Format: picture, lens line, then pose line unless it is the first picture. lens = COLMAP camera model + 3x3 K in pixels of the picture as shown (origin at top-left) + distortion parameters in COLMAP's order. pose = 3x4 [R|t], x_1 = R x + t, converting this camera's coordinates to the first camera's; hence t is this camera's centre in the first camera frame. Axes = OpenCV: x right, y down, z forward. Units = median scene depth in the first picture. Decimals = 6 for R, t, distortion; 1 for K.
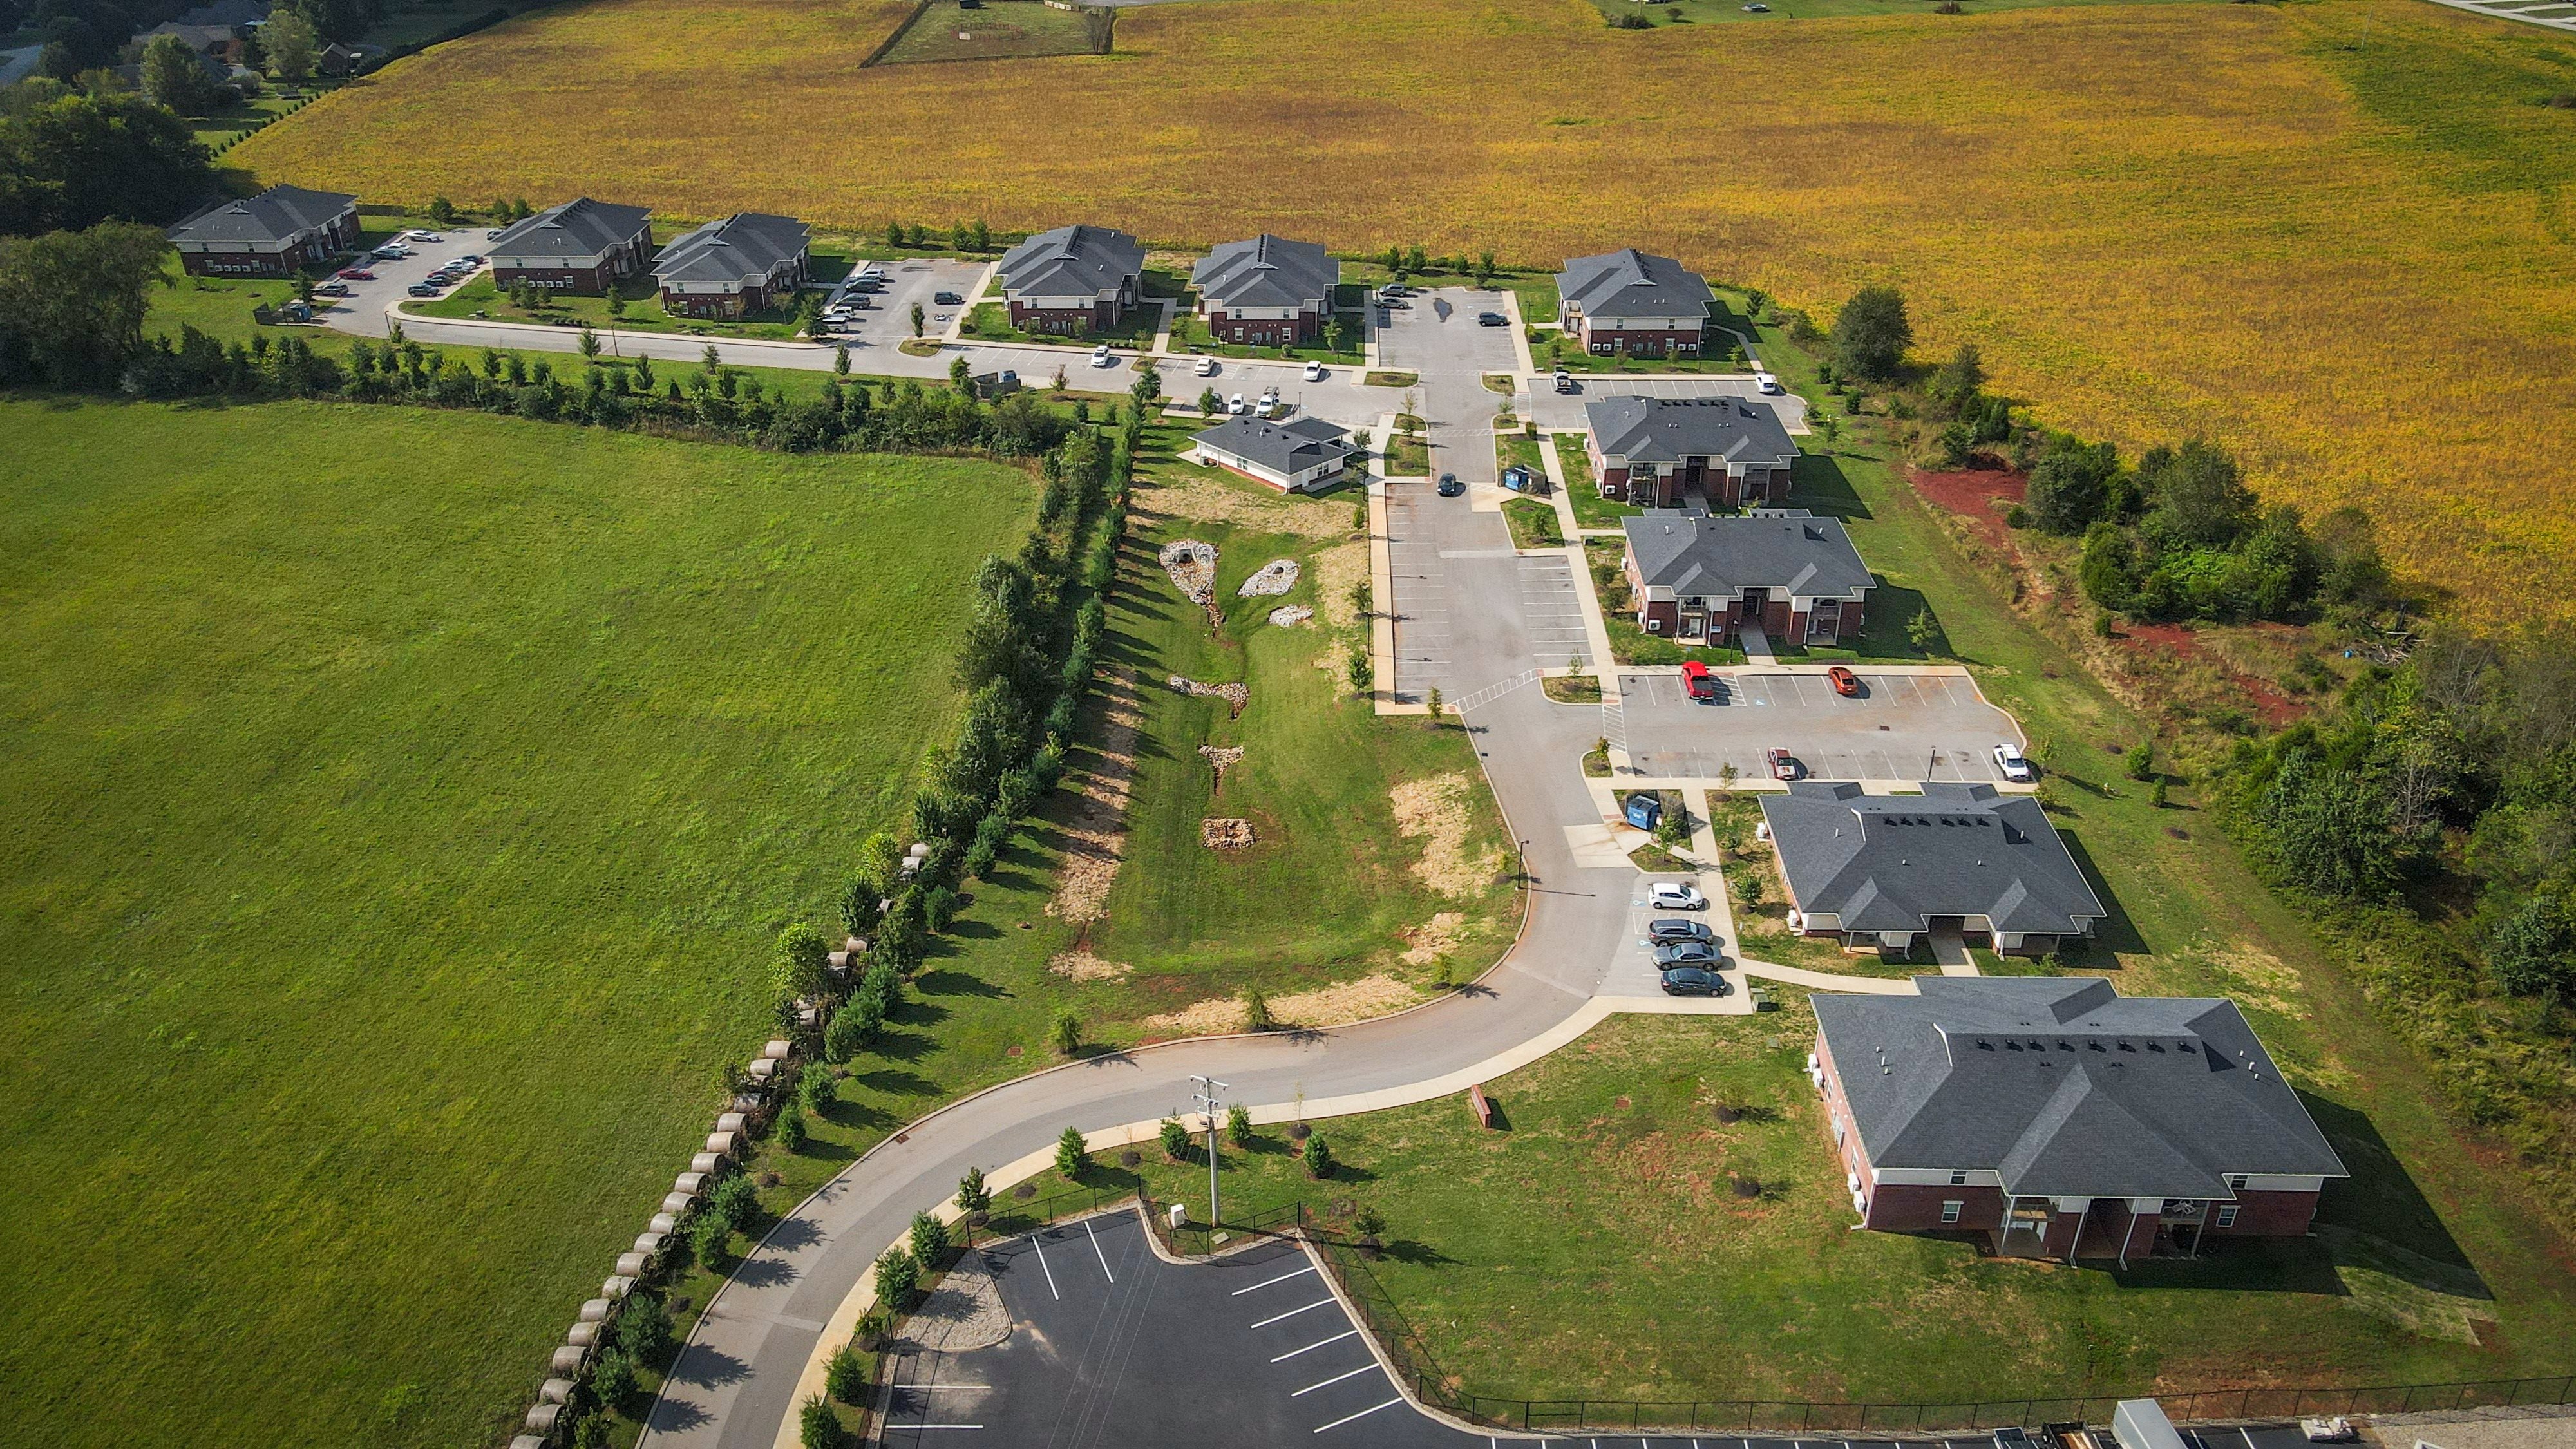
lens RADIAL K [[1891.0, 0, 1288.0], [0, 1891.0, 724.5], [0, 0, 1]] dist [0.003191, 0.015018]
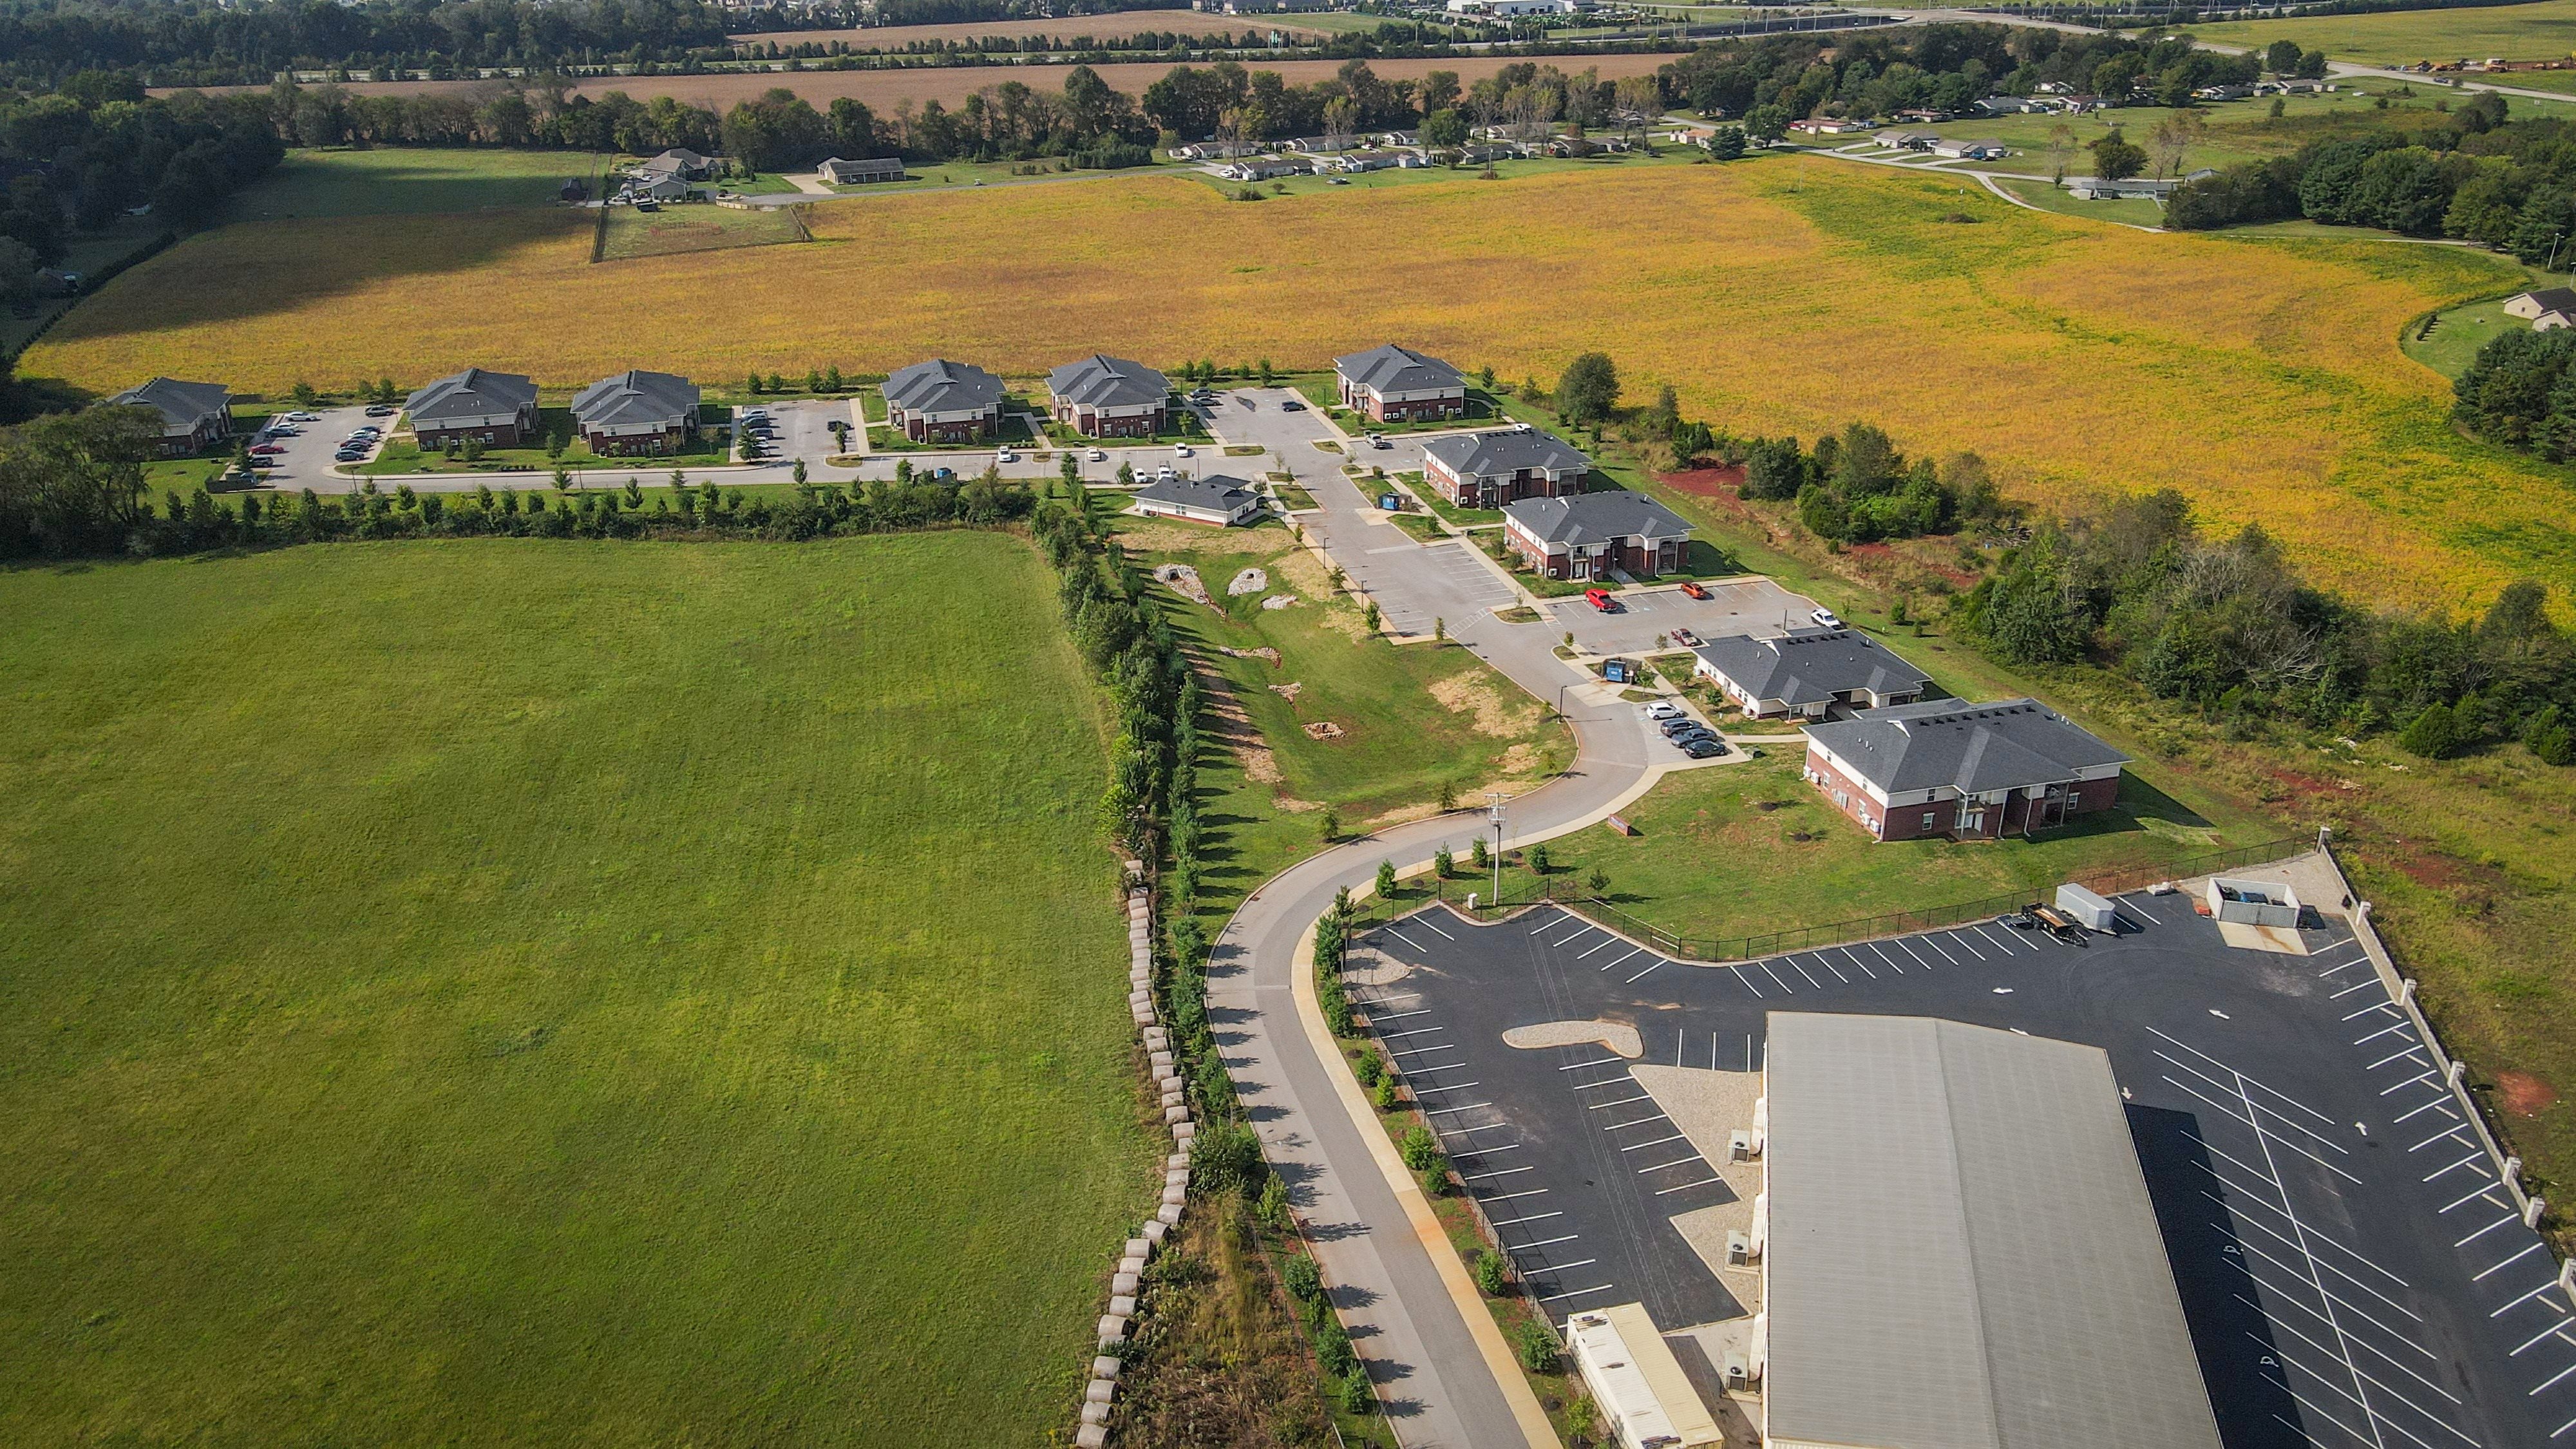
lens RADIAL K [[1891.0, 0, 1288.0], [0, 1891.0, 724.5], [0, 0, 1]] dist [0.003191, 0.015018]
pose [[0.957971, -0.117722, 0.261598, -0.311648], [0.143598, 0.986230, -0.082040, 0.121379], [-0.248337, 0.116157, 0.961684, -0.228904]]
